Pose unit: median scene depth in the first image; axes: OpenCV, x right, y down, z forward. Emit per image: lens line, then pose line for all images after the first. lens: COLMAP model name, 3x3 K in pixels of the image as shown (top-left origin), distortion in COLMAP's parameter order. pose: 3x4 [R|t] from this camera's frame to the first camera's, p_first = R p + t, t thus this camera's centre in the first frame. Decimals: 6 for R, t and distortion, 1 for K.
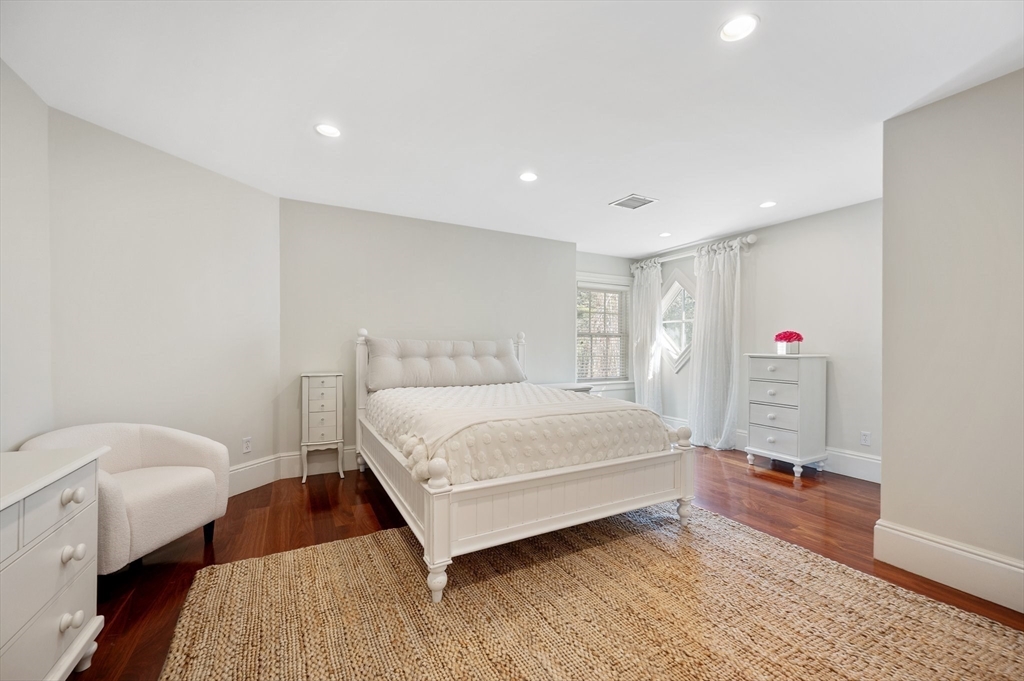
lens RADIAL K [[406.3, 0, 512.0], [0, 406.3, 340.5], [0, 0, 1]] dist [0.000239, -0.000005]
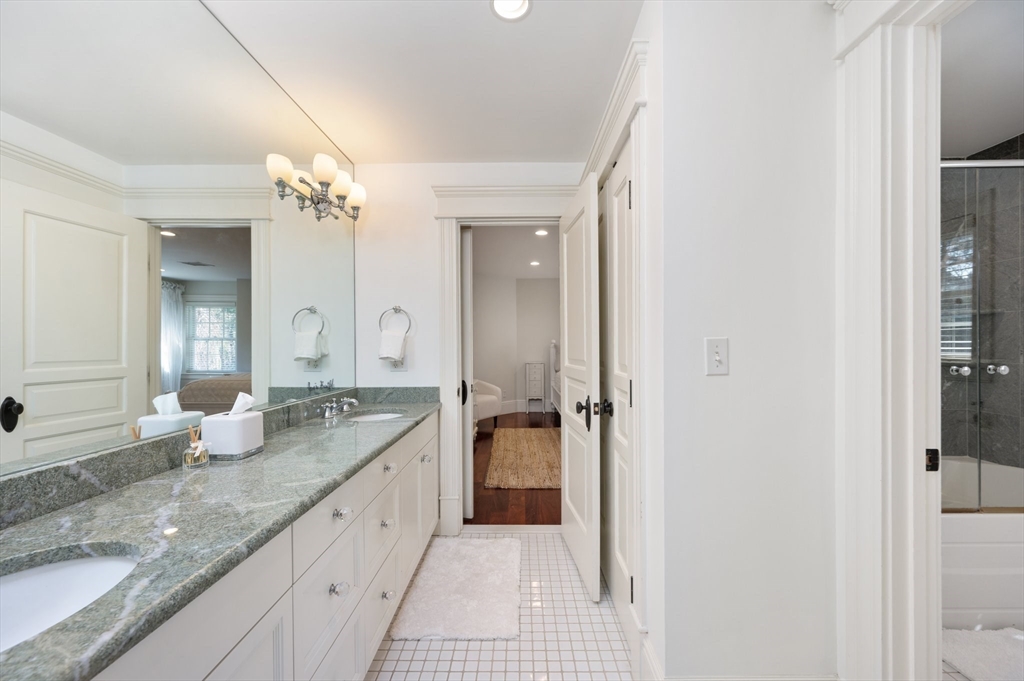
lens RADIAL K [[406.3, 0, 512.0], [0, 406.3, 340.5], [0, 0, 1]] dist [0.000239, -0.000005]
pose [[0.871508, -0.009141, -0.490296, 0.430955], [0.017600, 0.999765, 0.012644, -0.054854], [0.490065, -0.019649, 0.871465, -0.825019]]
